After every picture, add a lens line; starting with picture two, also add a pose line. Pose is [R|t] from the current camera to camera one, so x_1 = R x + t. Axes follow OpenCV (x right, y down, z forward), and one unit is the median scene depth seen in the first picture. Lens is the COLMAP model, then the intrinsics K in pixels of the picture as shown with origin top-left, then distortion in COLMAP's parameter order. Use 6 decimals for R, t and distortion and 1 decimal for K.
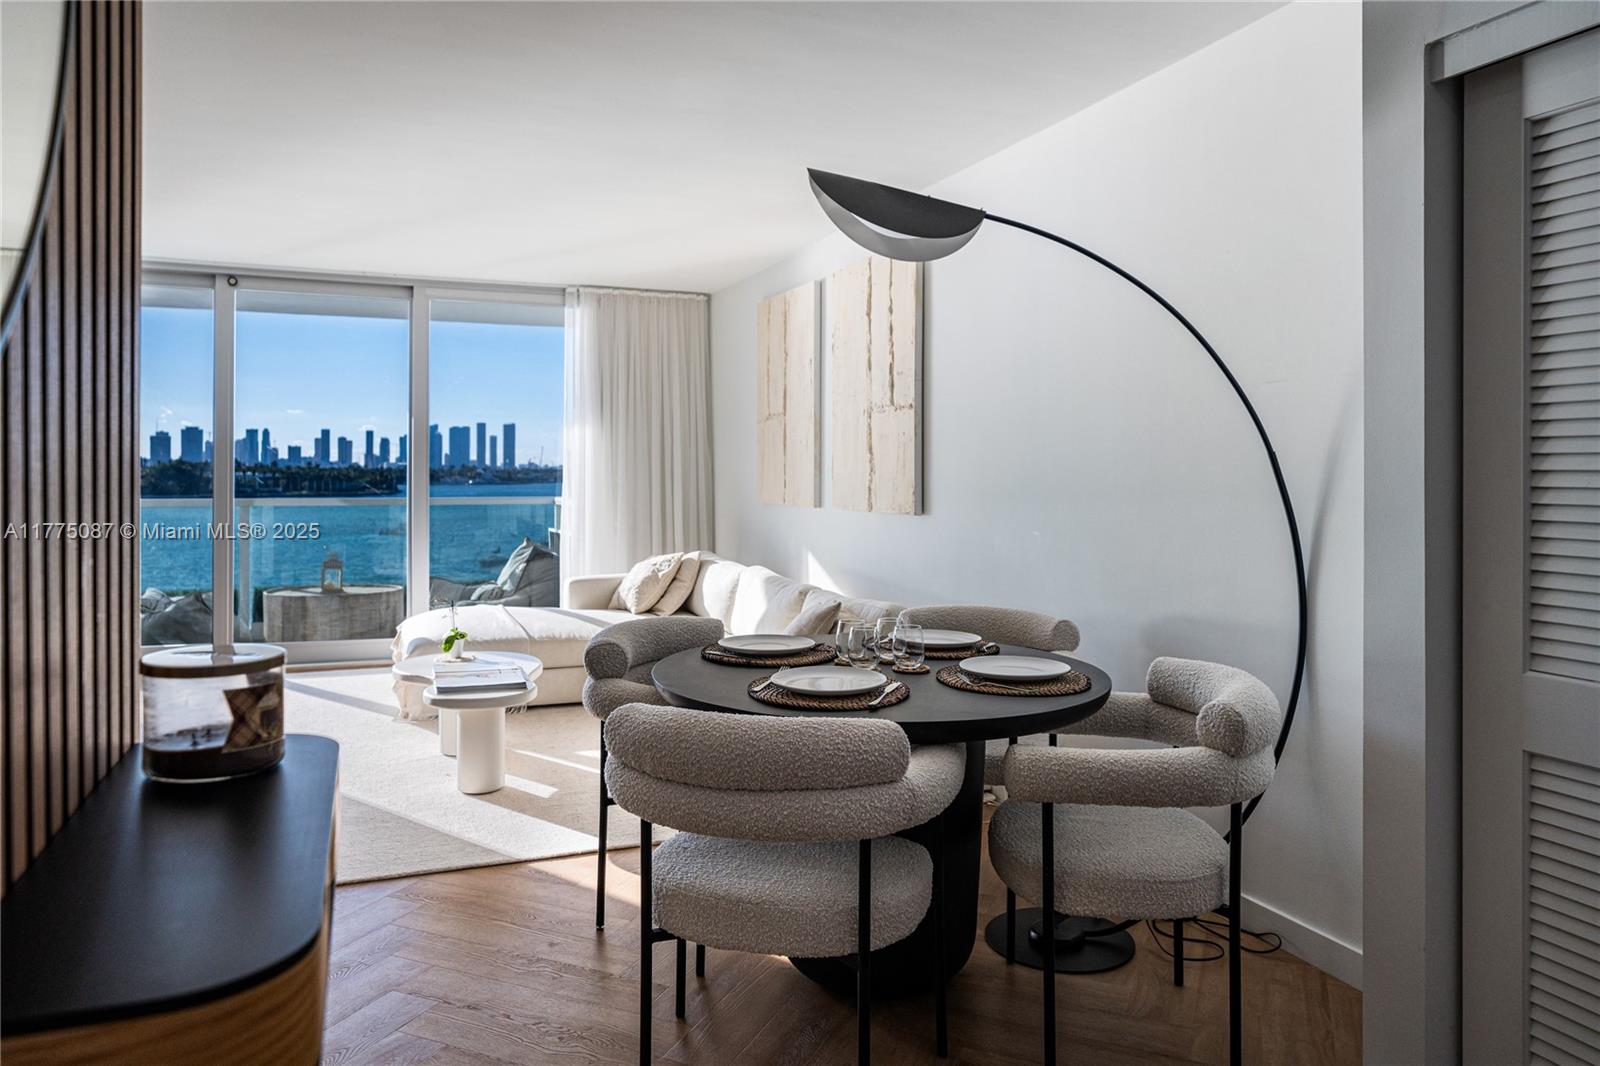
lens RADIAL K [[1086.4, 0, 794.1], [0, 1086.4, 480.6], [0, 0, 1]] dist [-0.002627, -0.001278]
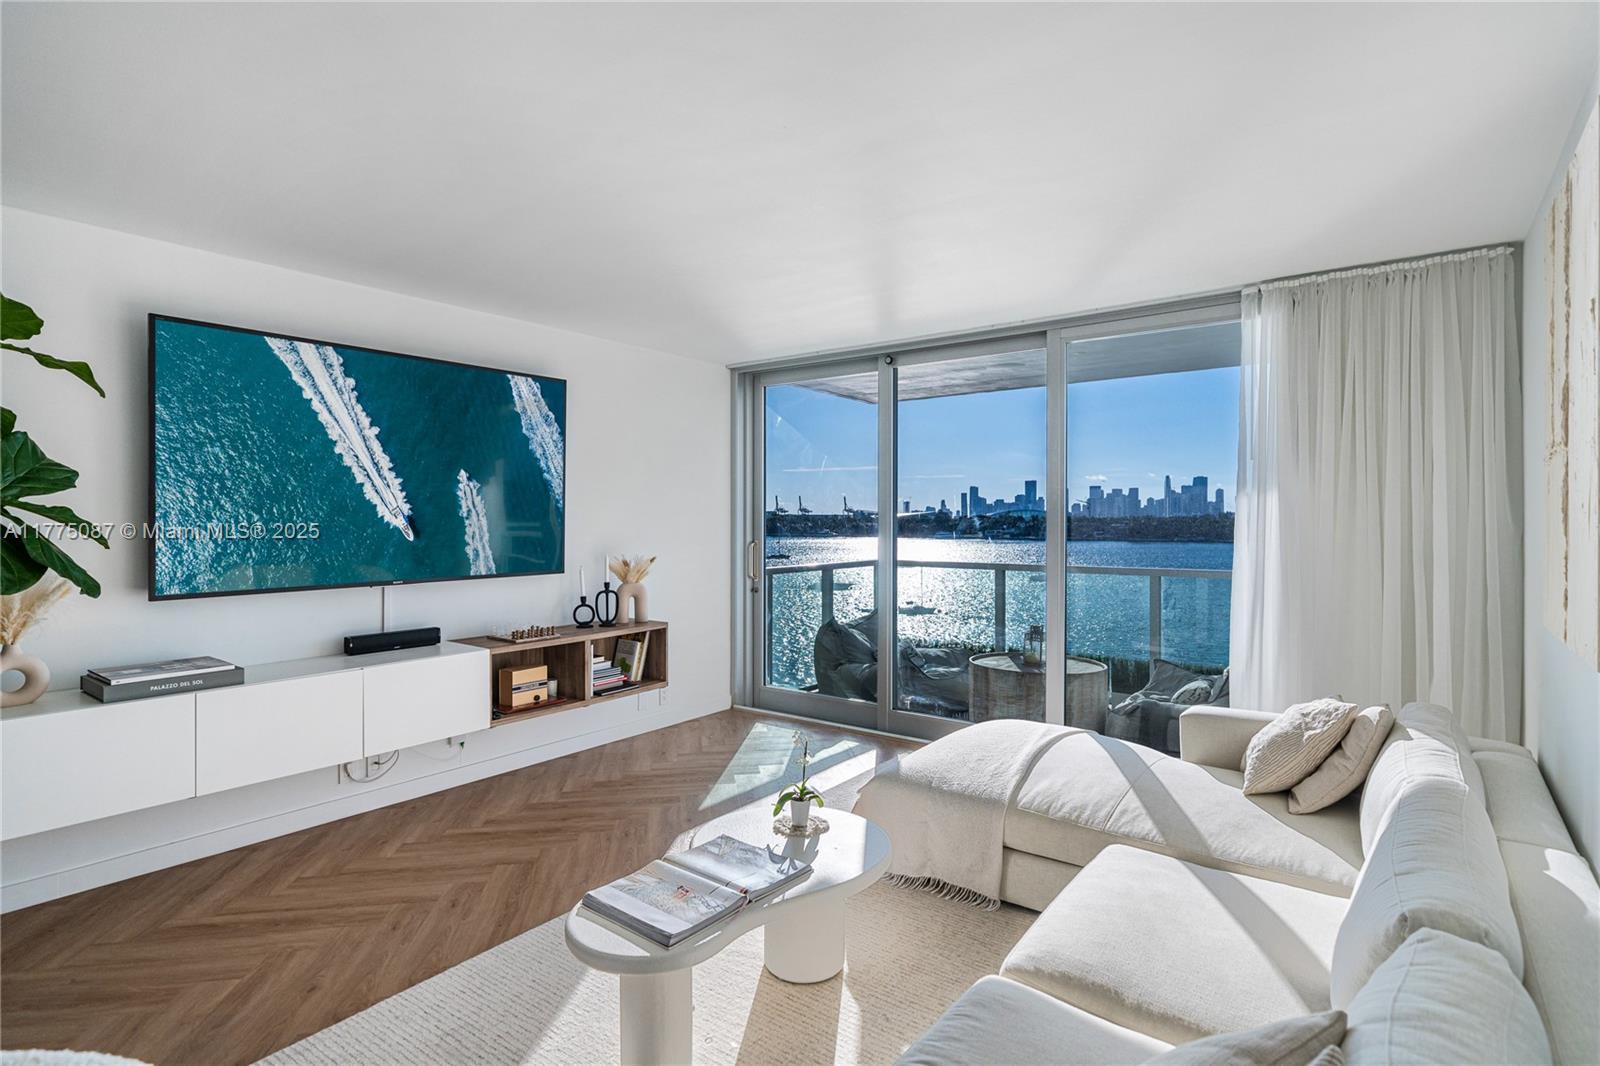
lens RADIAL K [[810.9, 0, 802.1], [0, 810.9, 529.6], [0, 0, 1]] dist [0.002560, 0.001034]
pose [[0.520846, 0.005963, -0.853630, 0.107488], [-0.005021, 0.999980, 0.003922, -0.024586], [0.853636, 0.002243, 0.520865, 0.534698]]
